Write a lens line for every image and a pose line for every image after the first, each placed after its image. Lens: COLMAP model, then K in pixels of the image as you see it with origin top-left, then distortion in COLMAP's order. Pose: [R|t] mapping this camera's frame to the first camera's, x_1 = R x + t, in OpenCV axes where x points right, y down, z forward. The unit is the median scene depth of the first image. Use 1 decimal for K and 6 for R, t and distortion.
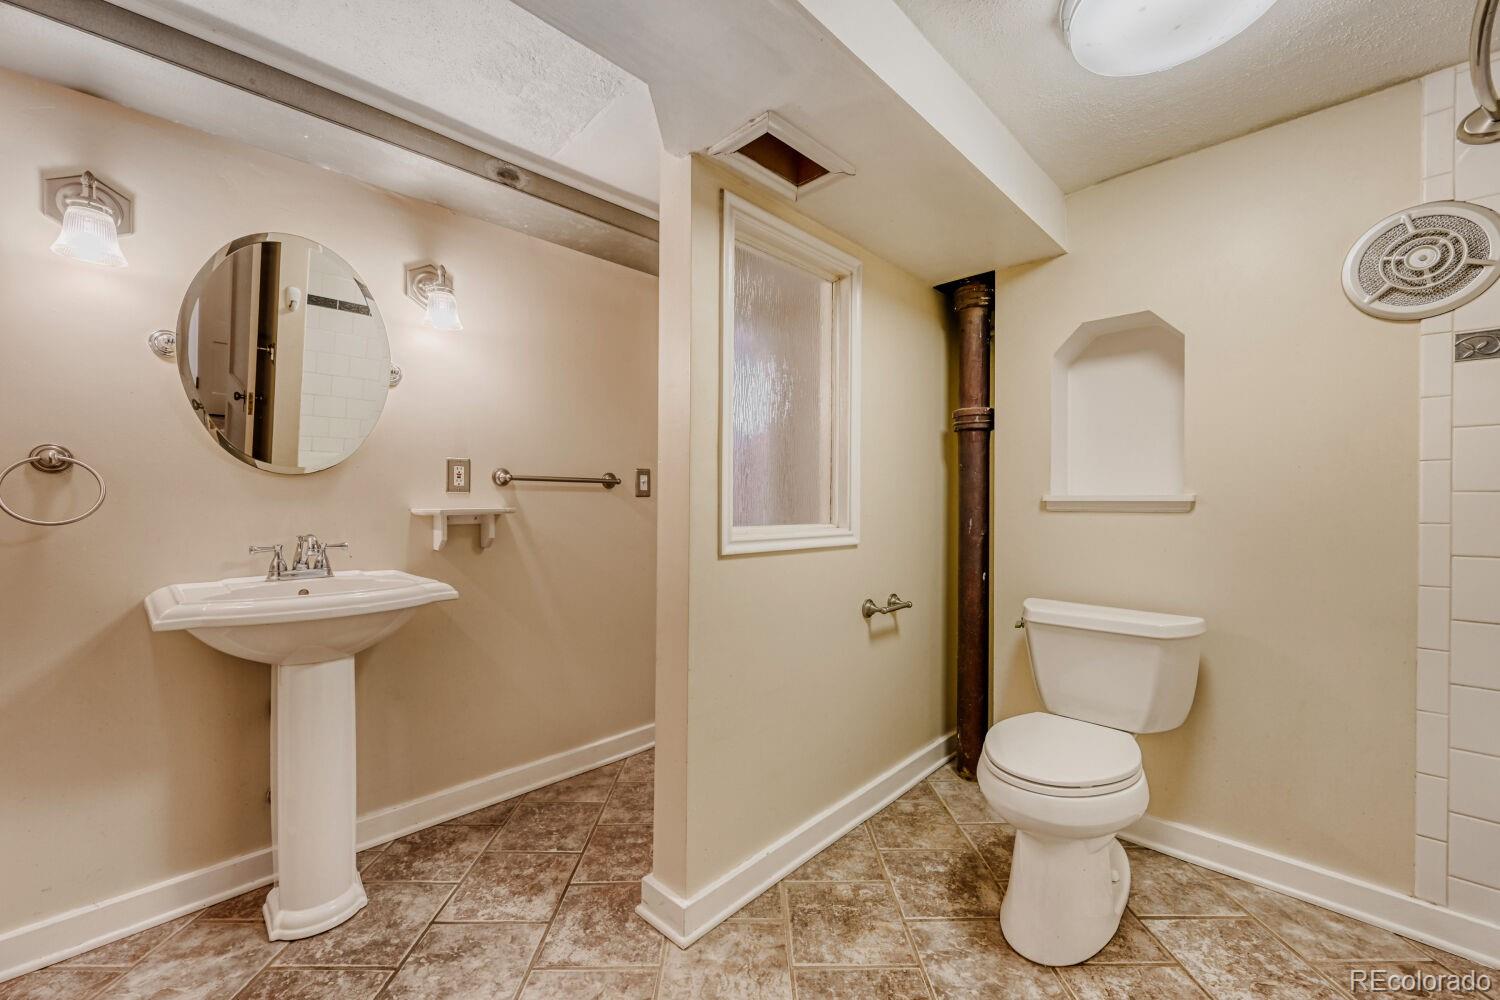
lens RADIAL K [[599.7, 0, 748.6], [0, 599.7, 507.9], [0, 0, 1]] dist [-0.000362, -0.000004]
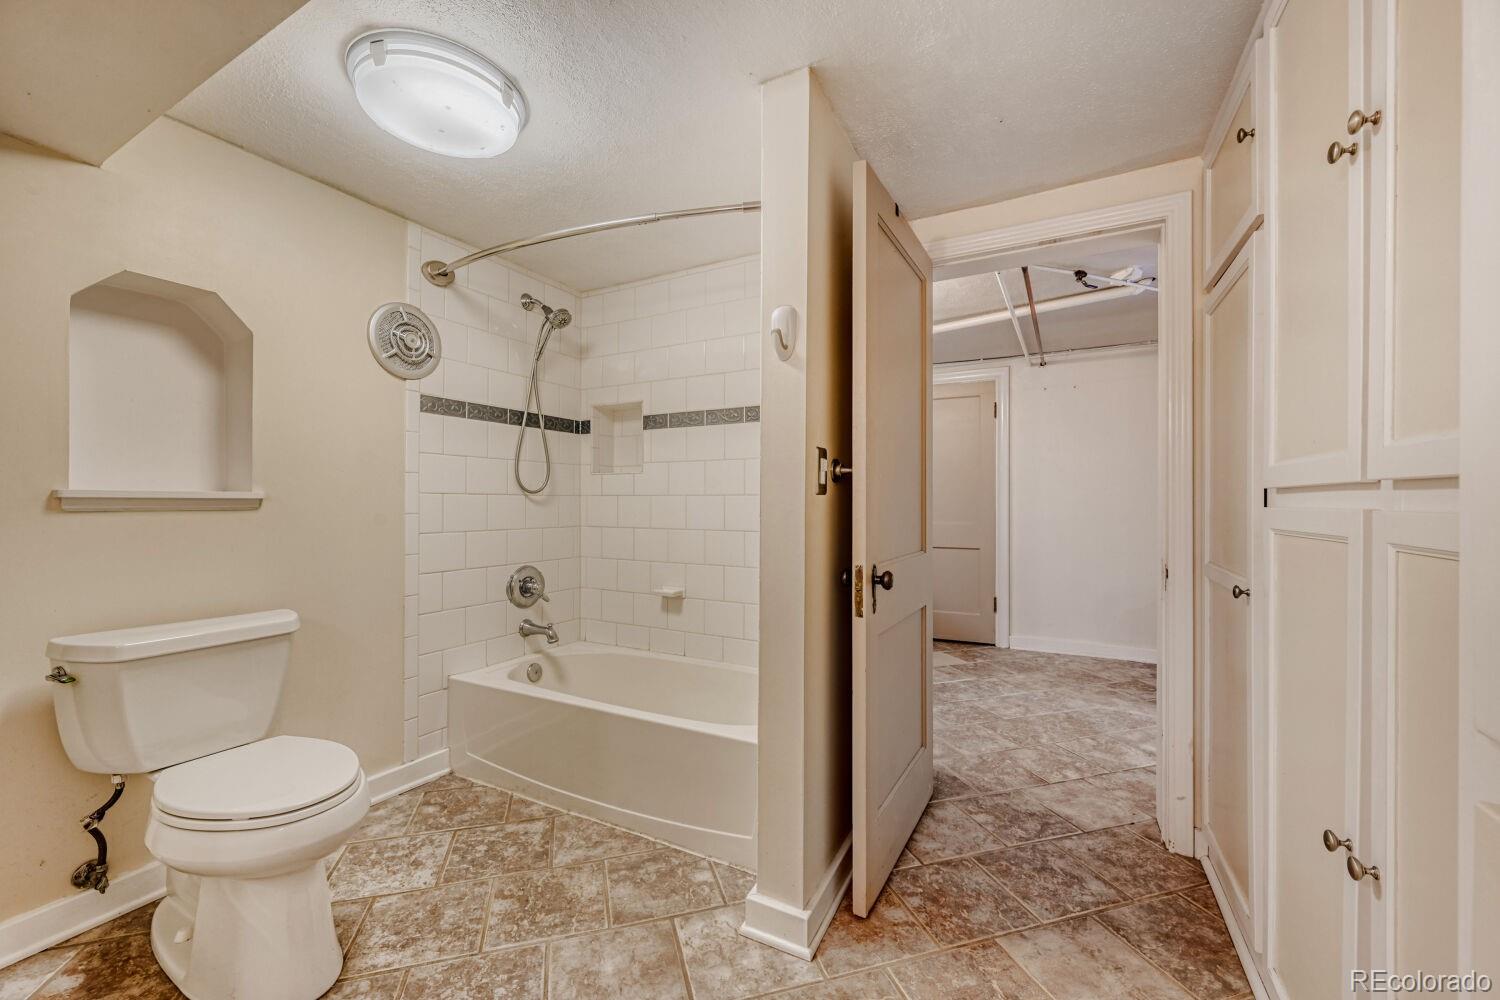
lens RADIAL K [[595.4, 0, 752.6], [0, 595.4, 501.3], [0, 0, 1]] dist [-0.002276, 0.000069]
pose [[-0.286501, -0.001864, 0.958078, -0.575018], [0.006330, 0.999973, 0.003838, -0.006640], [-0.958059, 0.007164, -0.286481, 0.600152]]
